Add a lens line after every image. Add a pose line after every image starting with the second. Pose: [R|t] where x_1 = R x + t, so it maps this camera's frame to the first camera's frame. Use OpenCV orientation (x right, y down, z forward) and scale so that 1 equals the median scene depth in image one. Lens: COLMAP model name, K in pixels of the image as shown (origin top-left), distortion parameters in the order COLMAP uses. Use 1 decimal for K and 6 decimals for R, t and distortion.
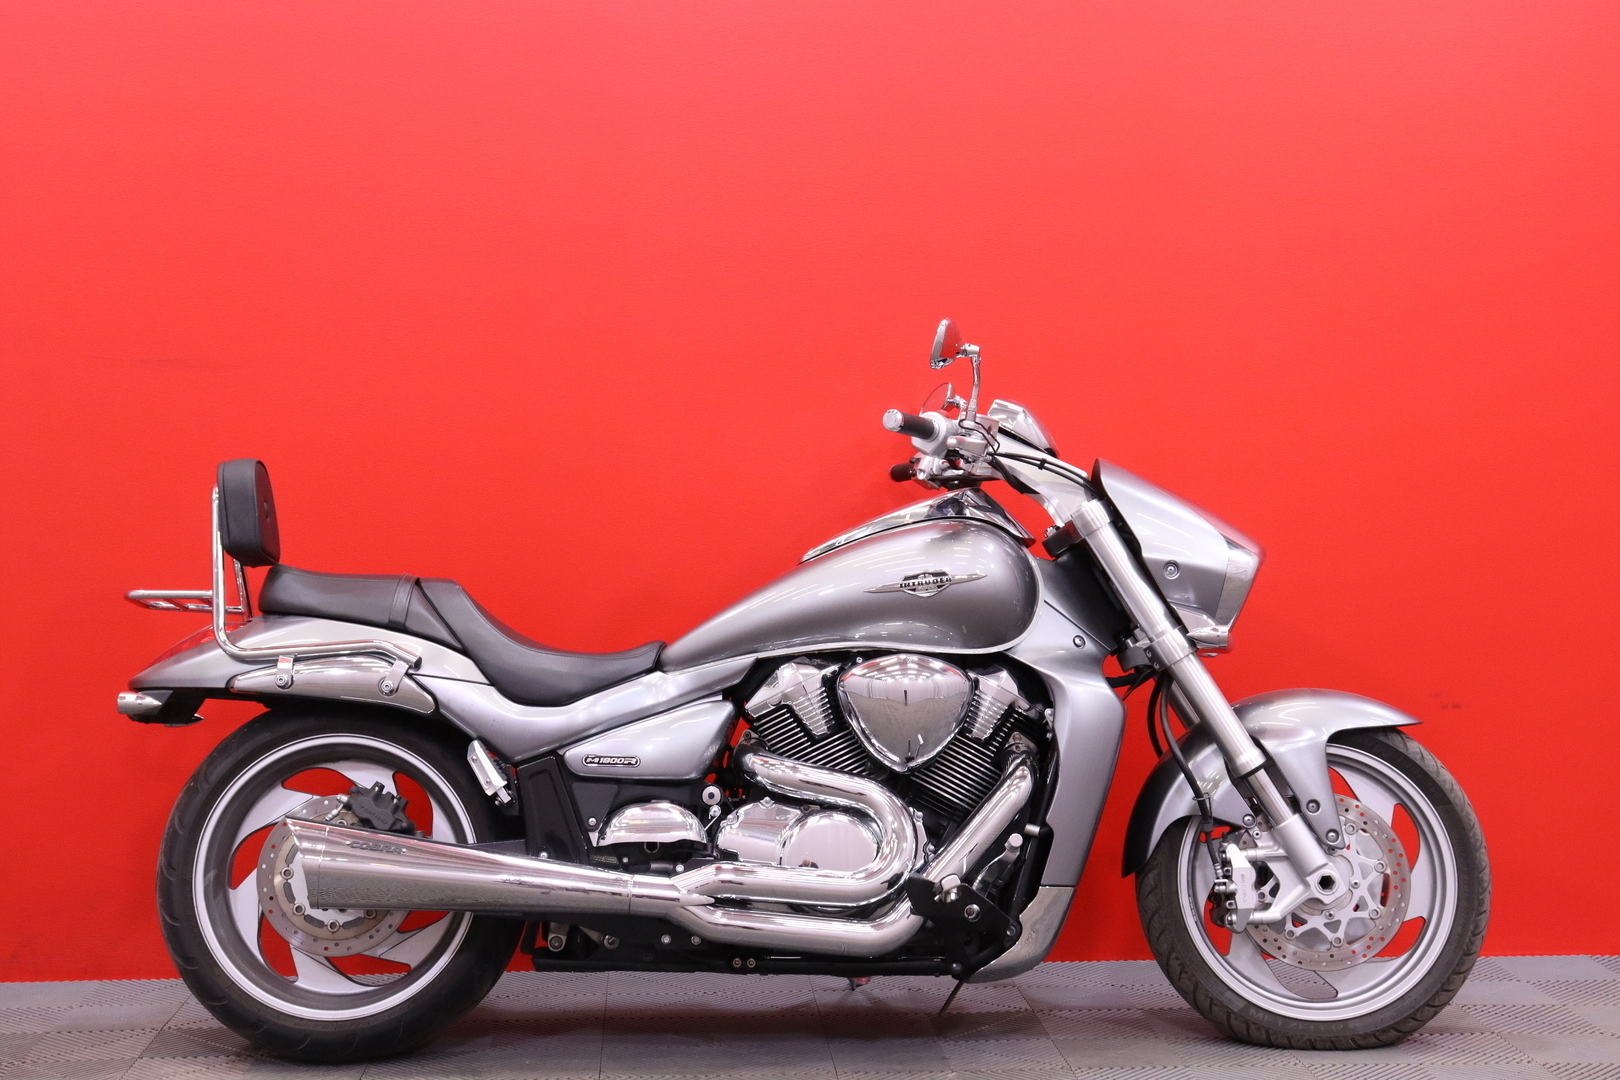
lens RADIAL K [[2534.9, 0, 810.1], [0, 2534.9, 537.5], [0, 0, 1]] dist [0.037332, 0.000000]
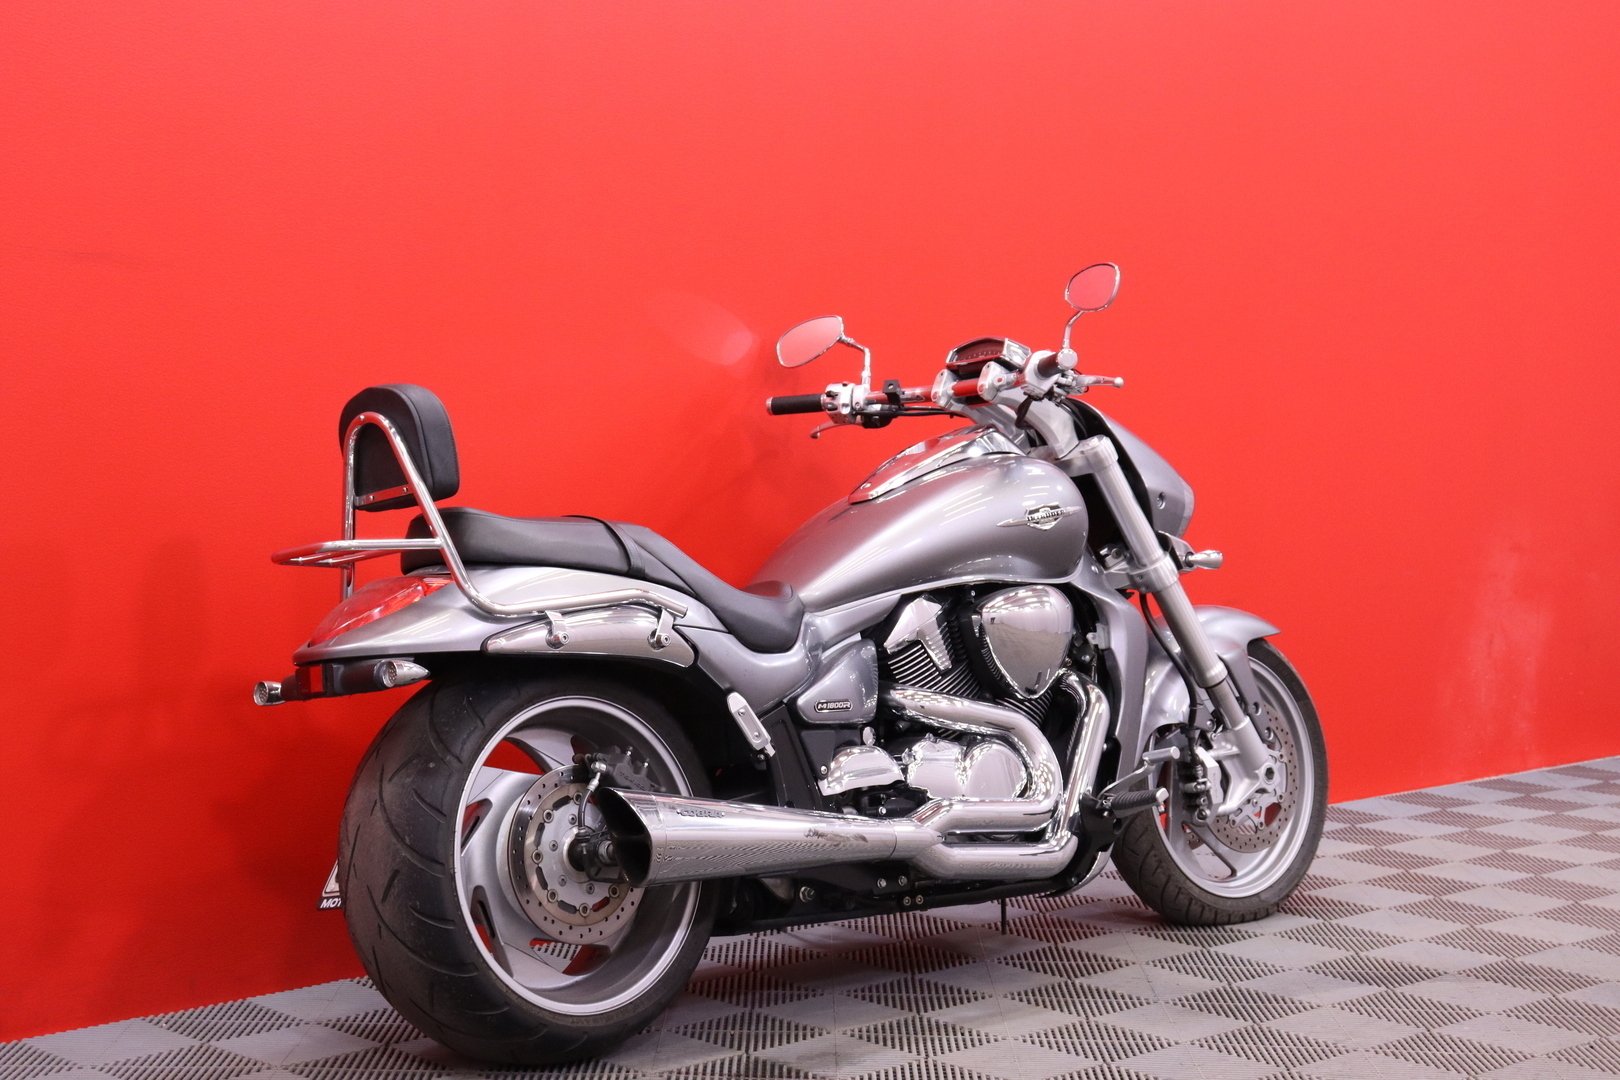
lens RADIAL K [[2698.1, 0, 810.1], [0, 2698.1, 540.5], [0, 0, 1]] dist [-0.004301, 0.000000]
pose [[0.745722, -0.022503, 0.665877, -0.753563], [0.004373, 0.999573, 0.028882, -0.004334], [-0.666243, -0.018626, 0.745502, 0.238647]]
